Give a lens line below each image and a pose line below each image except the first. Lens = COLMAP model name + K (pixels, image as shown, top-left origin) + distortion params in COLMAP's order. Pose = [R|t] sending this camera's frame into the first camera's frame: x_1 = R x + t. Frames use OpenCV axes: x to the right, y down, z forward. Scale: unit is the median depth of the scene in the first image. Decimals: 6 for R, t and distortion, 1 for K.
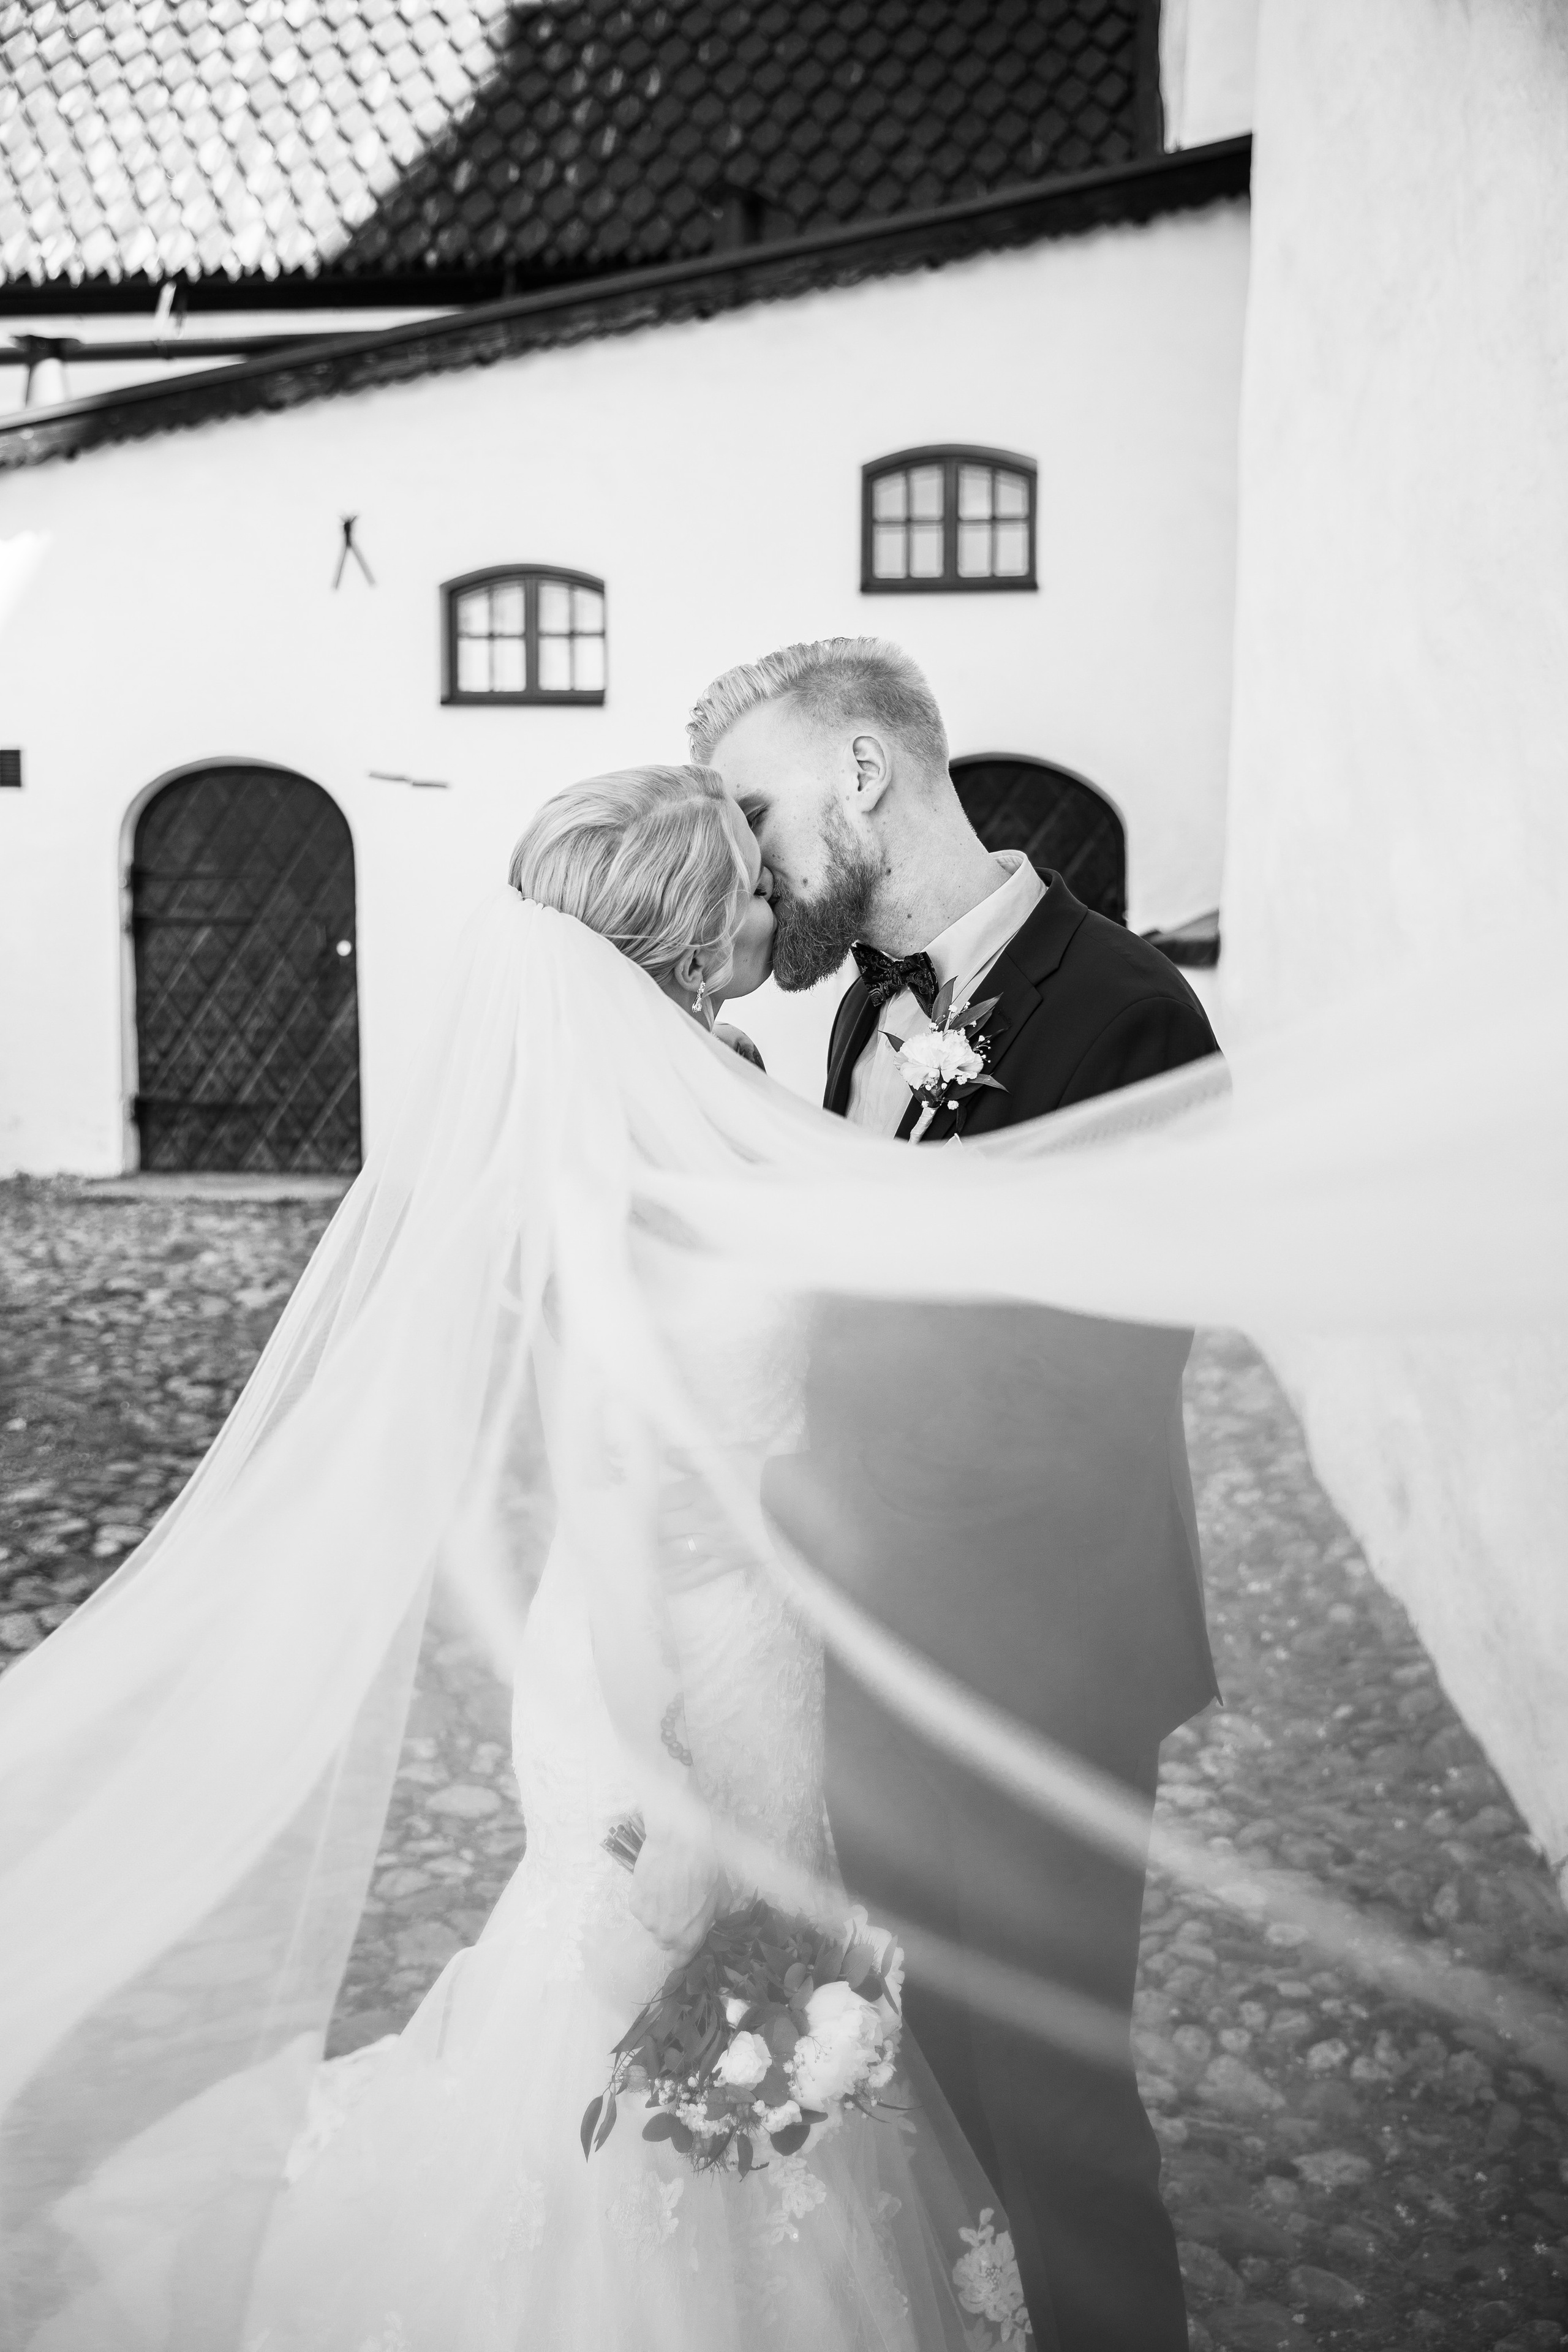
lens RADIAL K [[2033.3, 0, 765.4], [0, 2033.3, 1179.8], [0, 0, 1]] dist [-0.036017, 0.062455]
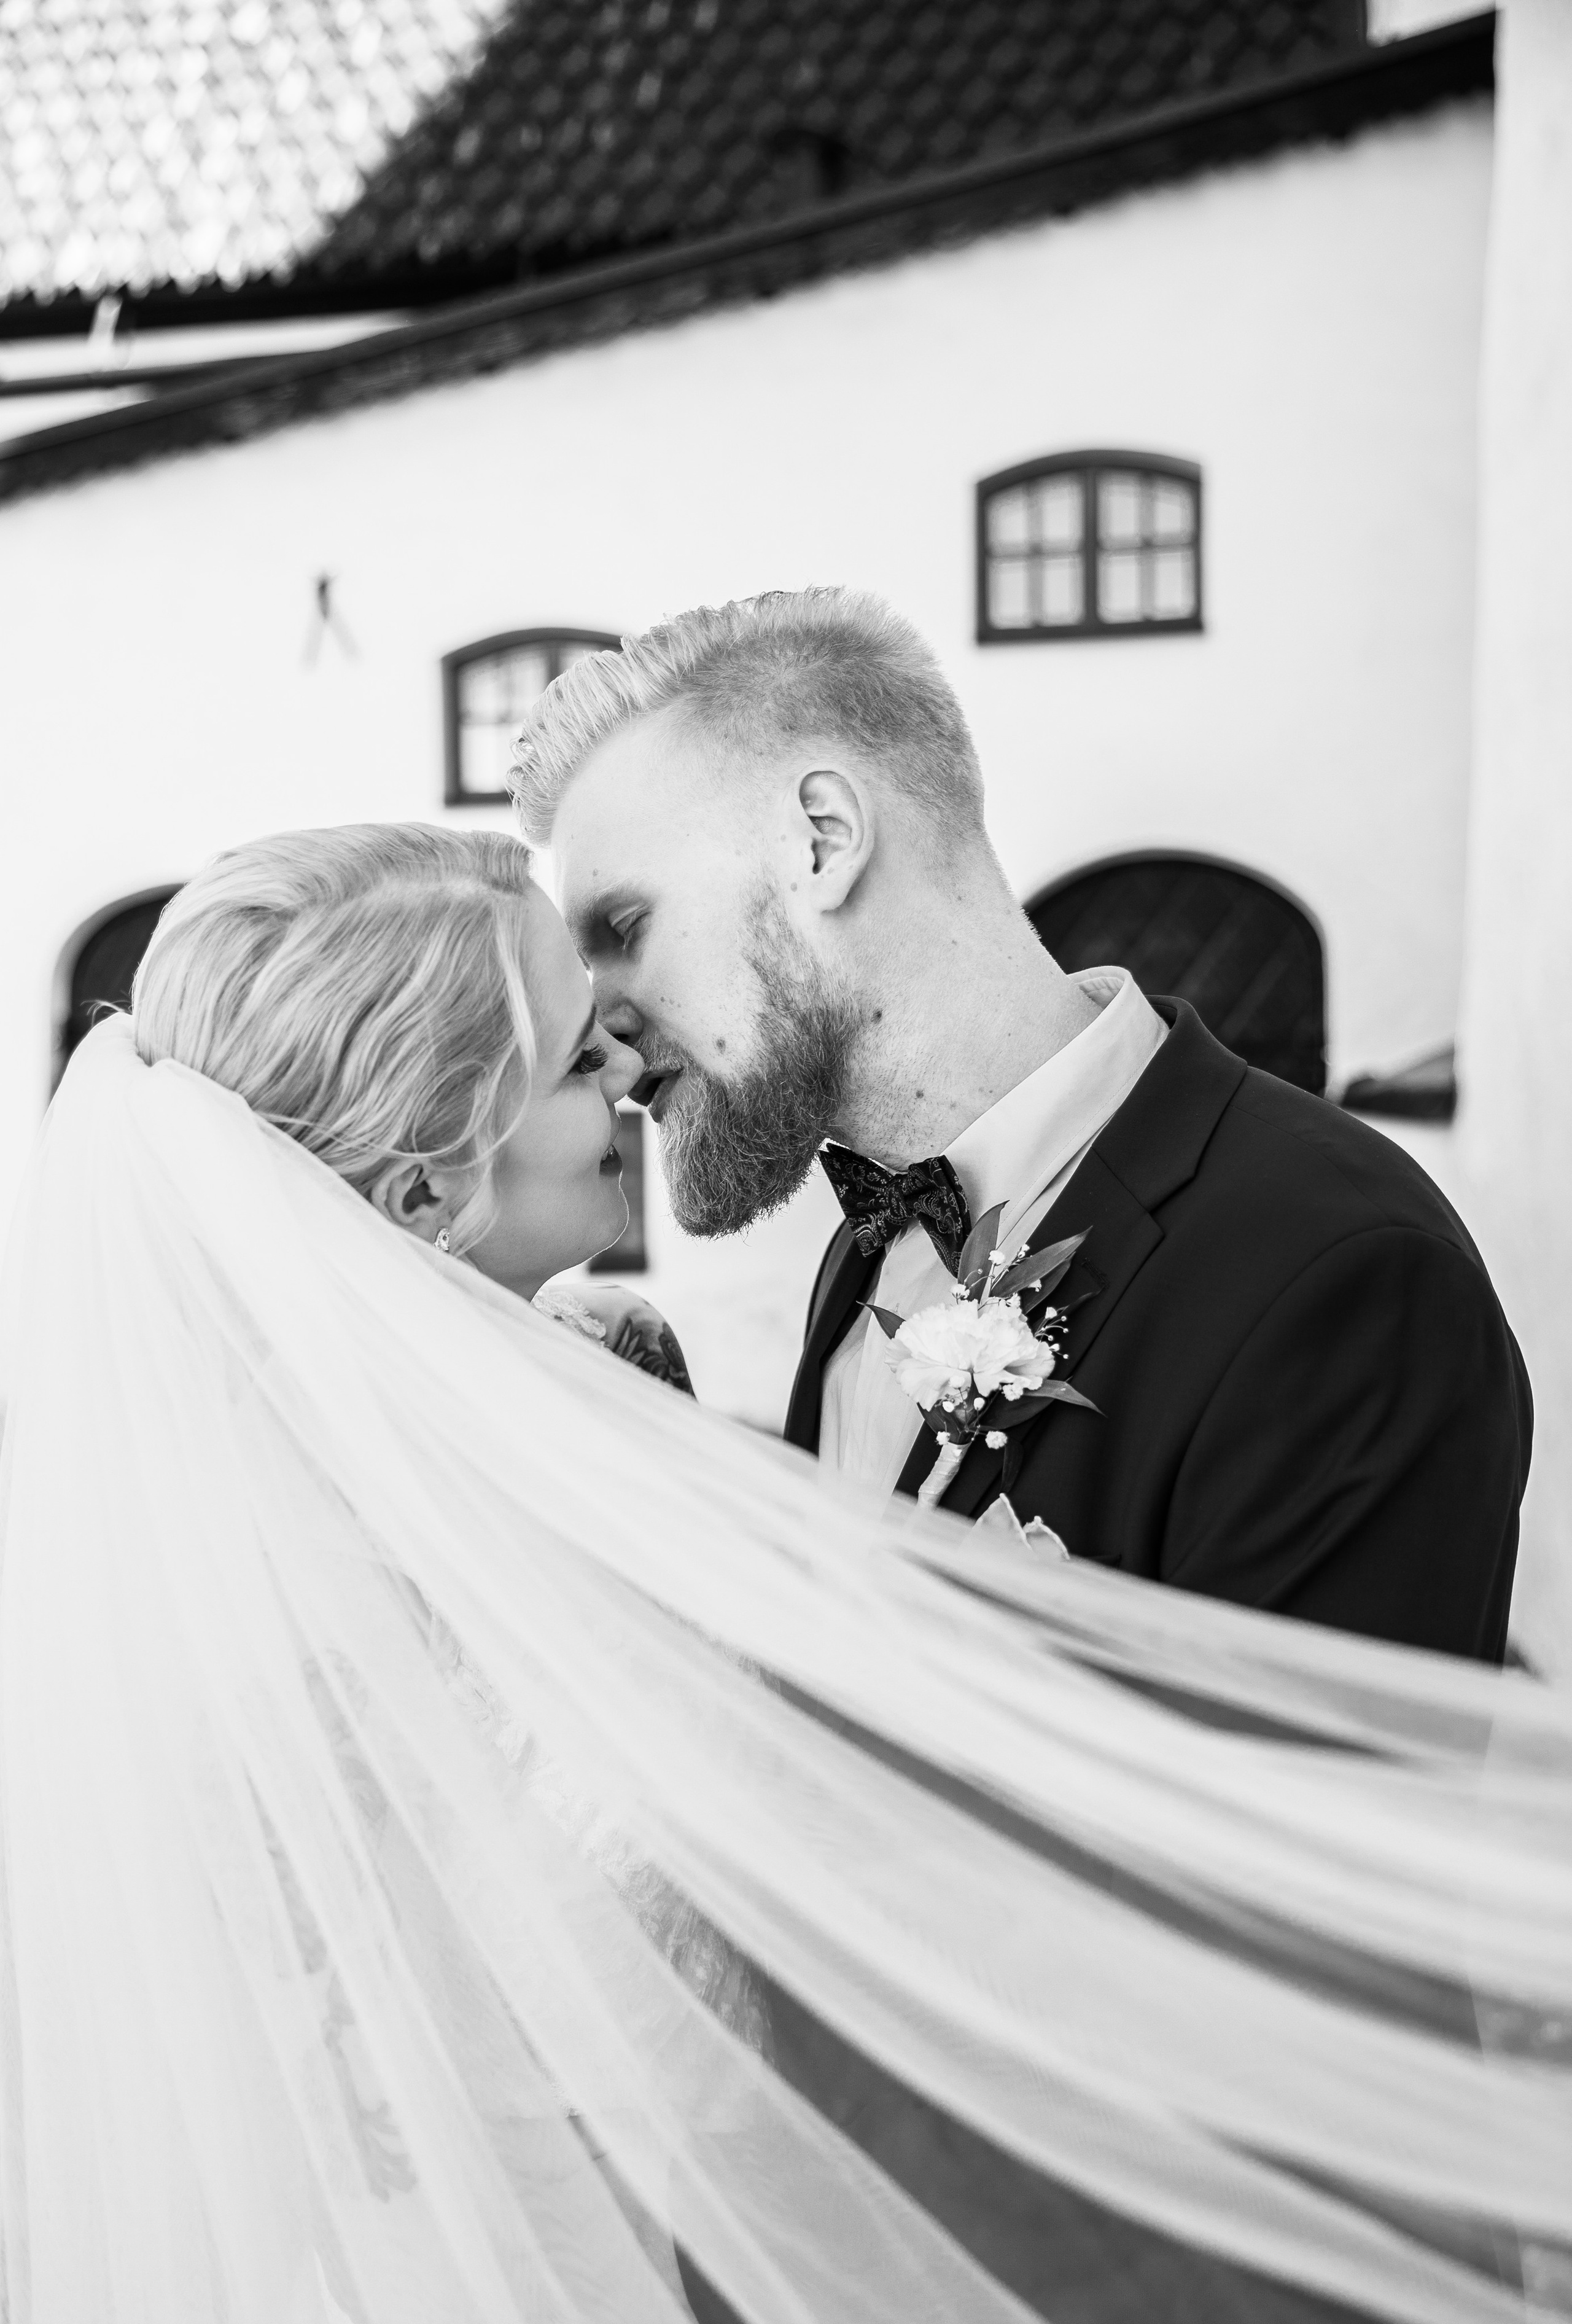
lens RADIAL K [[2440.7, 0, 653.8], [0, 2440.7, 1368.4], [0, 0, 1]] dist [-0.003563, 0.000000]
pose [[0.995364, -0.010384, -0.095619, 0.011382], [0.009841, 0.999933, -0.006146, -0.009316], [0.095676, 0.005176, 0.995399, 0.062162]]
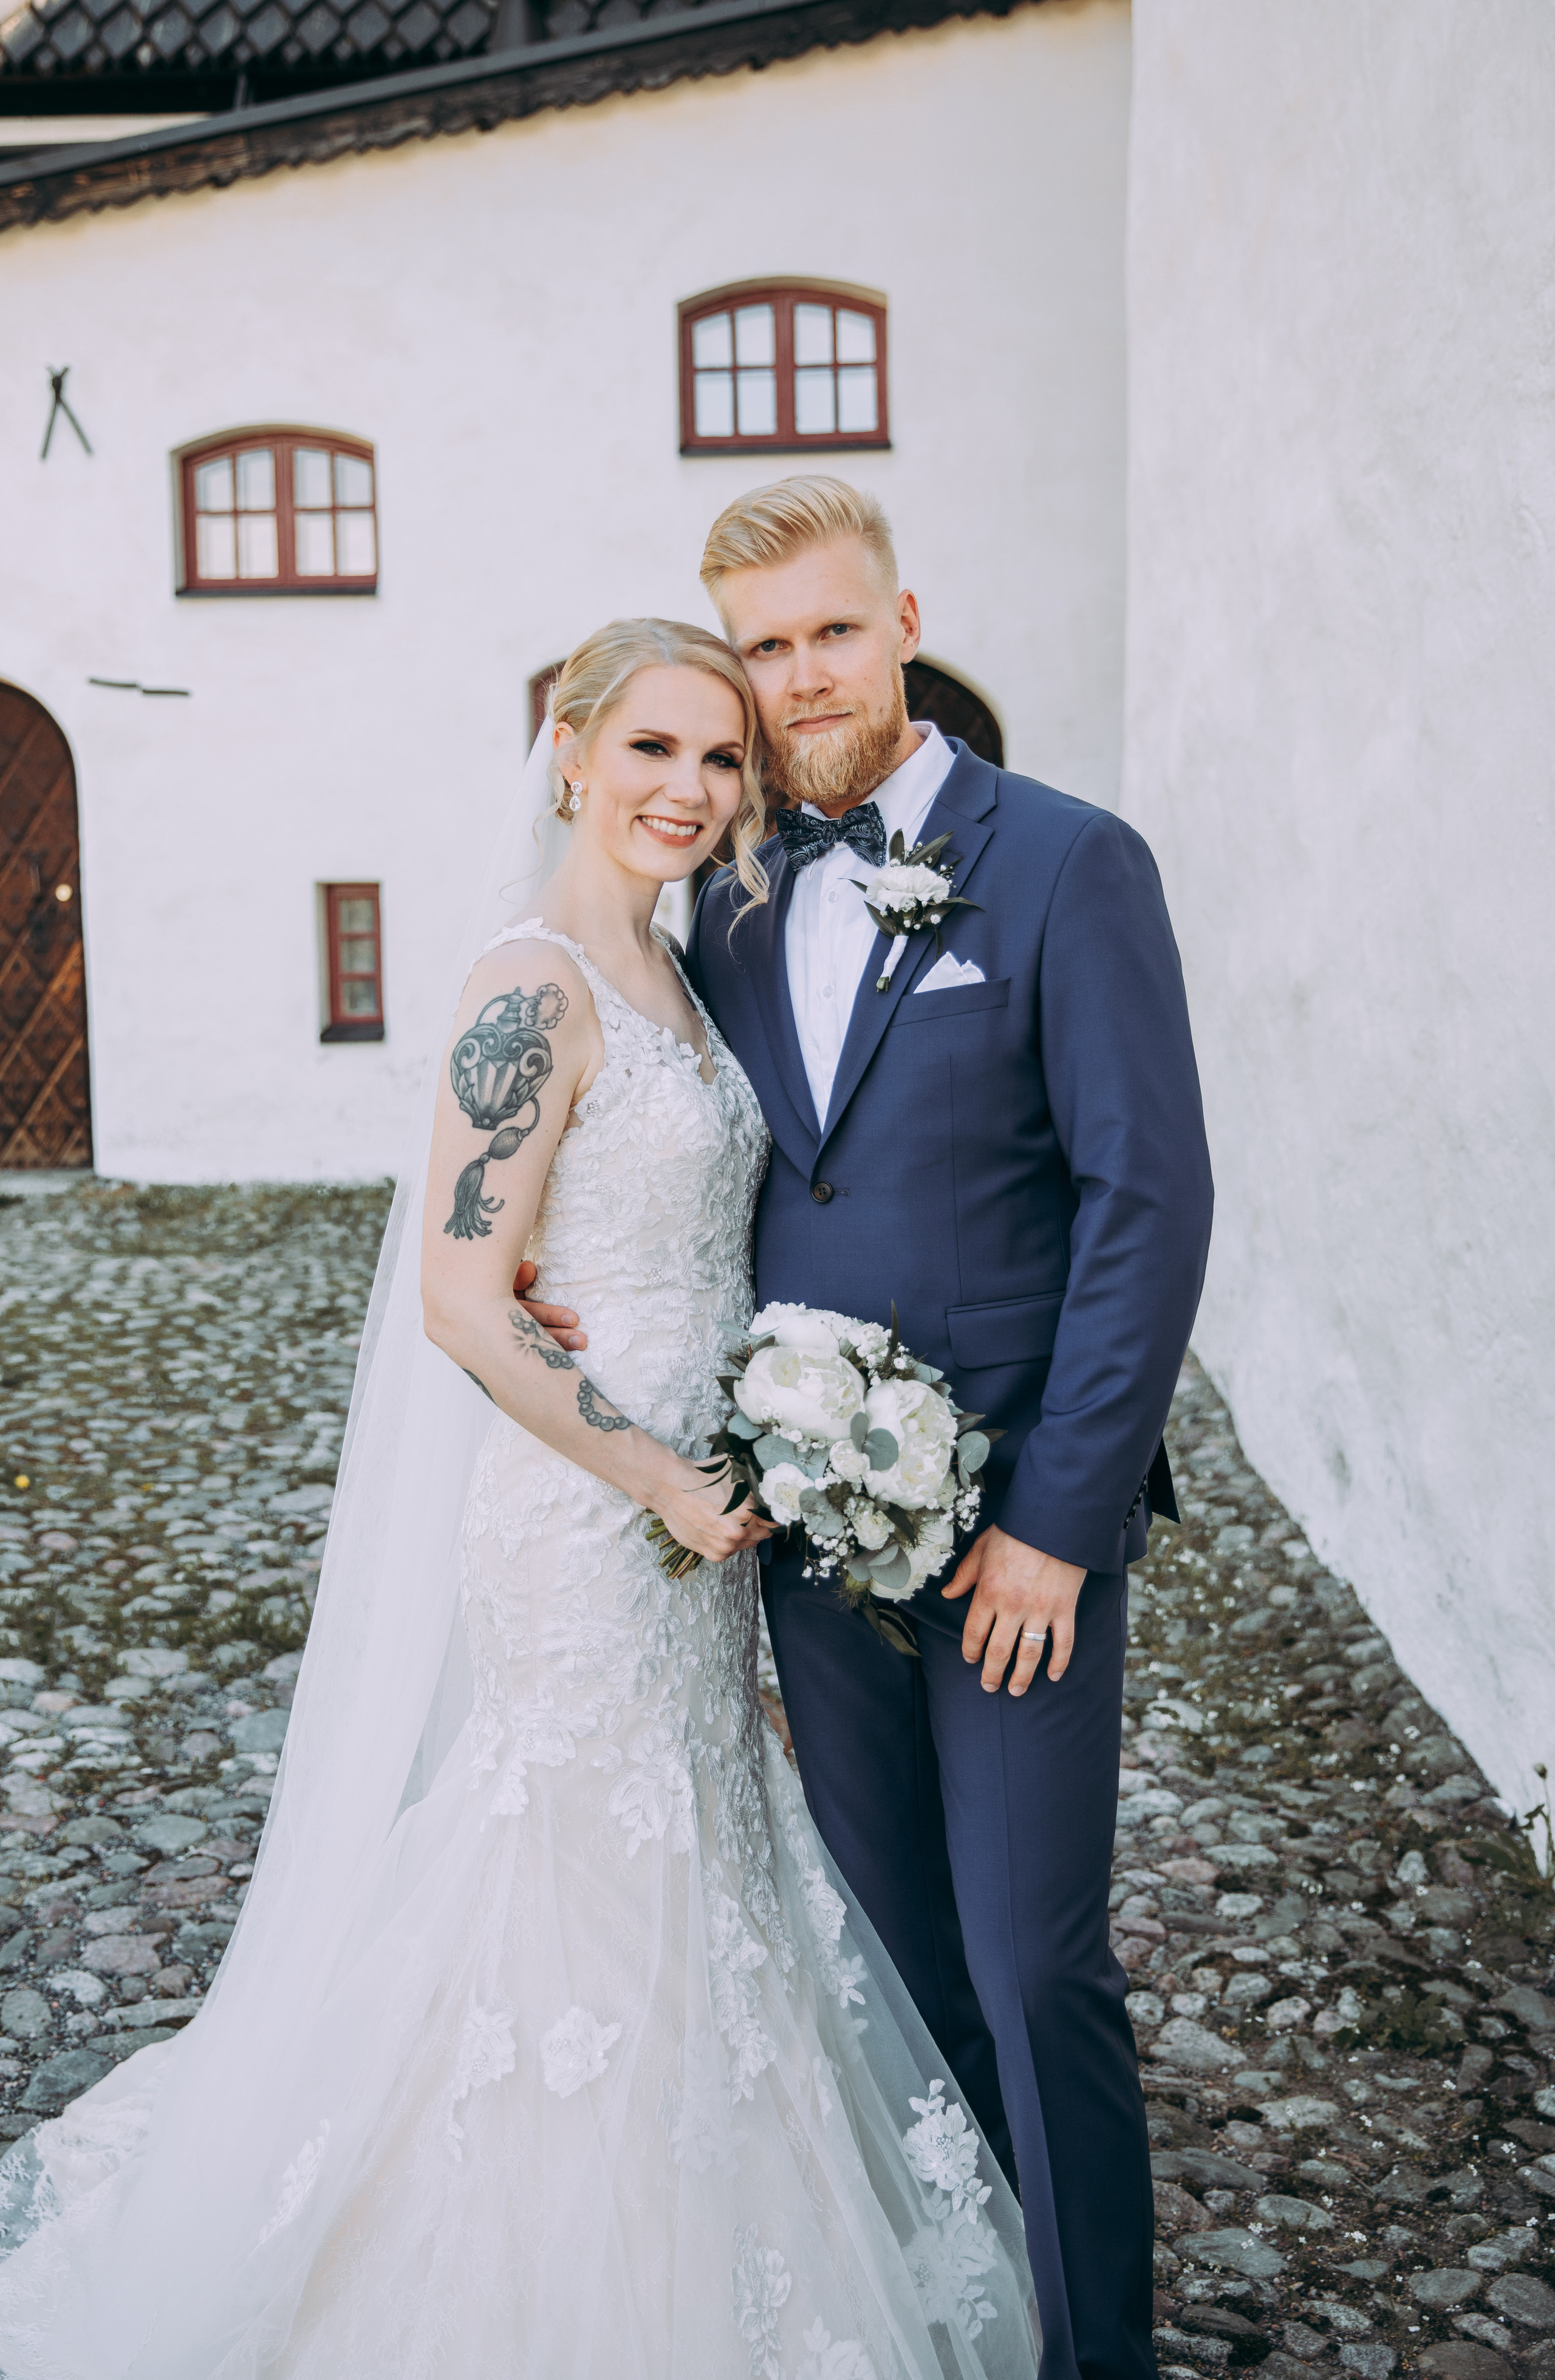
lens RADIAL K [[2596.9, 0, 689.9], [0, 2596.9, 1103.8], [0, 0, 1]] dist [0.024091, 0.000000]
pose [[0.998028, -0.027947, 0.056206, -0.017029], [0.029978, 0.998915, -0.035625, 0.017198], [-0.055150, 0.037240, 0.997783, -0.063931]]
